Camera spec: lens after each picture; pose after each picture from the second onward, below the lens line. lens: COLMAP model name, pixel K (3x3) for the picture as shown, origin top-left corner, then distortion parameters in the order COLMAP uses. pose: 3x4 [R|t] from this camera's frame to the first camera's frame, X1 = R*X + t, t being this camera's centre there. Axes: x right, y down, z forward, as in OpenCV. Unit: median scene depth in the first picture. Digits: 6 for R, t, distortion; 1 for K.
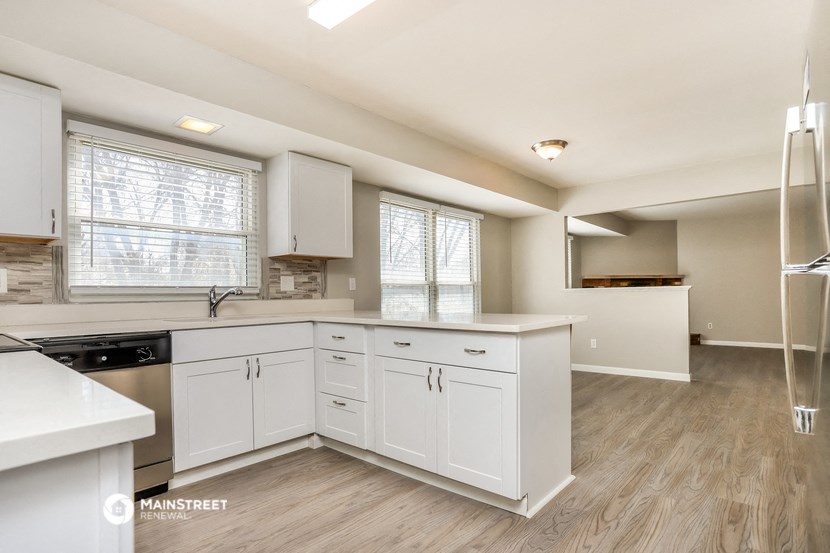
lens RADIAL K [[426.0, 0, 416.3], [0, 426.0, 282.6], [0, 0, 1]] dist [-0.008018, -0.000084]
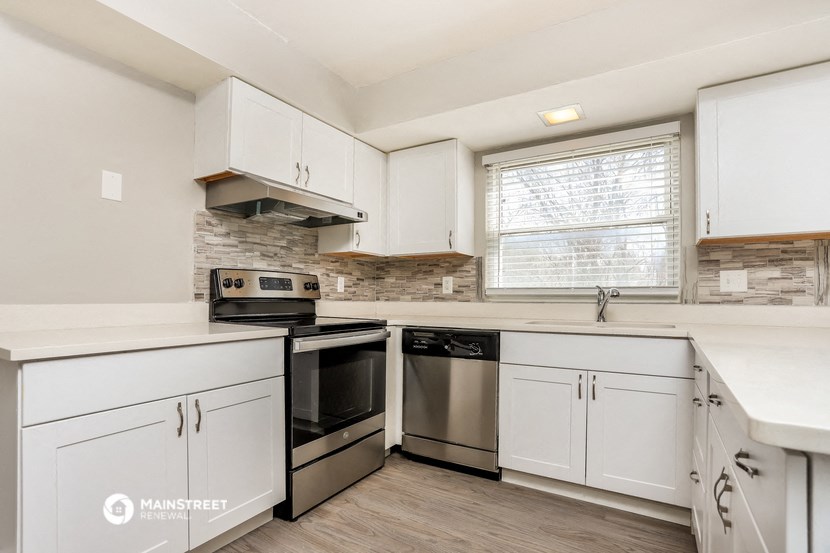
lens RADIAL K [[426.0, 0, 414.9], [0, 426.0, 287.9], [0, 0, 1]] dist [-0.008018, -0.000084]
pose [[0.186728, -0.004049, -0.982403, 0.281450], [0.021432, 0.999770, -0.000047, 0.002209], [0.982178, -0.021046, 0.186772, 0.404511]]
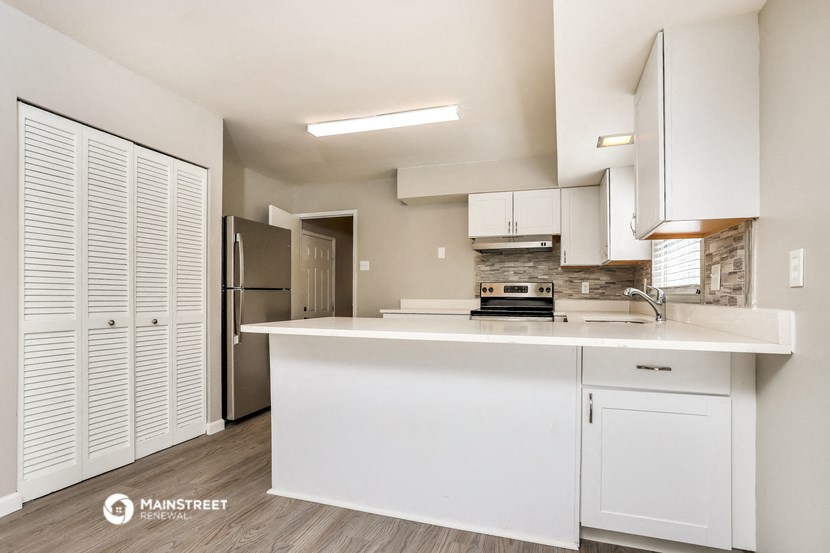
lens RADIAL K [[426.0, 0, 428.5], [0, 426.0, 296.9], [0, 0, 1]] dist [-0.008018, -0.000084]
pose [[-0.916617, 0.012944, -0.399557, 0.274594], [0.022032, 0.999592, -0.018160, 0.029824], [0.399159, -0.025449, -0.916528, 1.338118]]
